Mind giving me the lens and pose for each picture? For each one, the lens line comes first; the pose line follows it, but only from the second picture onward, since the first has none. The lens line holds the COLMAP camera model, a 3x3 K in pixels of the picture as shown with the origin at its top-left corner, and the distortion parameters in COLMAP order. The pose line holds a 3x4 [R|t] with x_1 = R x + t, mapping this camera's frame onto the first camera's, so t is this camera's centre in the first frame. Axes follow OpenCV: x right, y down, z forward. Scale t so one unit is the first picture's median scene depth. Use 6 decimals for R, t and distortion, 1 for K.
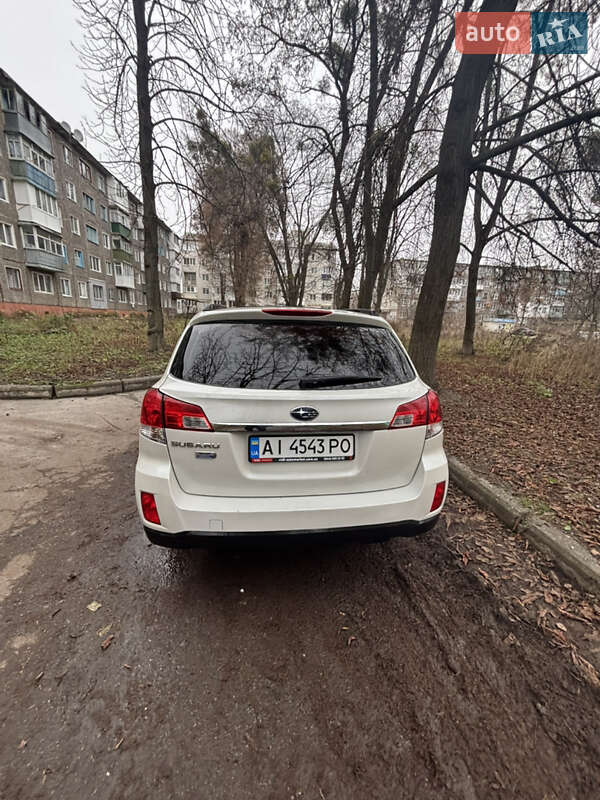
lens RADIAL K [[324.0, 0, 302.9], [0, 324.0, 401.2], [0, 0, 1]] dist [0.001961, 0.000442]
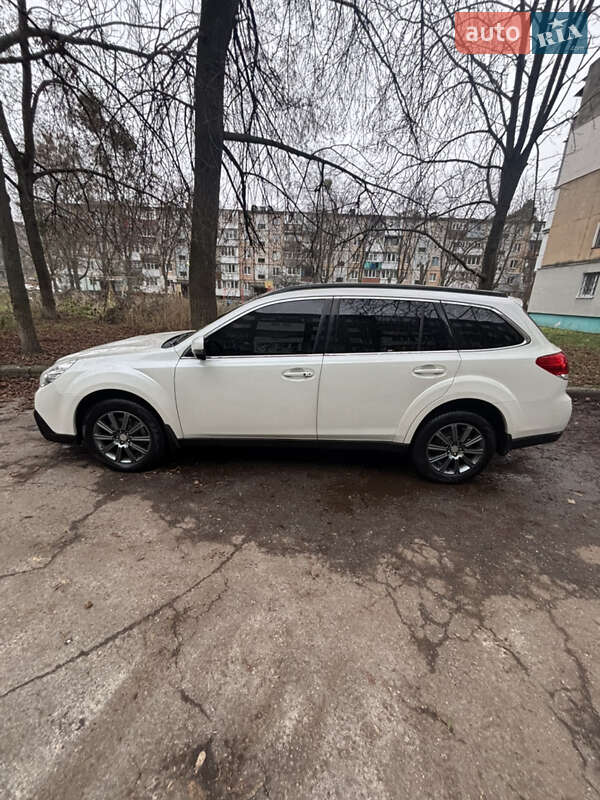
lens RADIAL K [[324.0, 0, 302.9], [0, 324.0, 401.2], [0, 0, 1]] dist [0.001961, 0.000442]
pose [[0.114522, -0.343776, 0.932042, -2.167058], [0.209844, 0.925416, 0.315548, -0.571765], [-0.971005, 0.159446, 0.178119, 1.992741]]
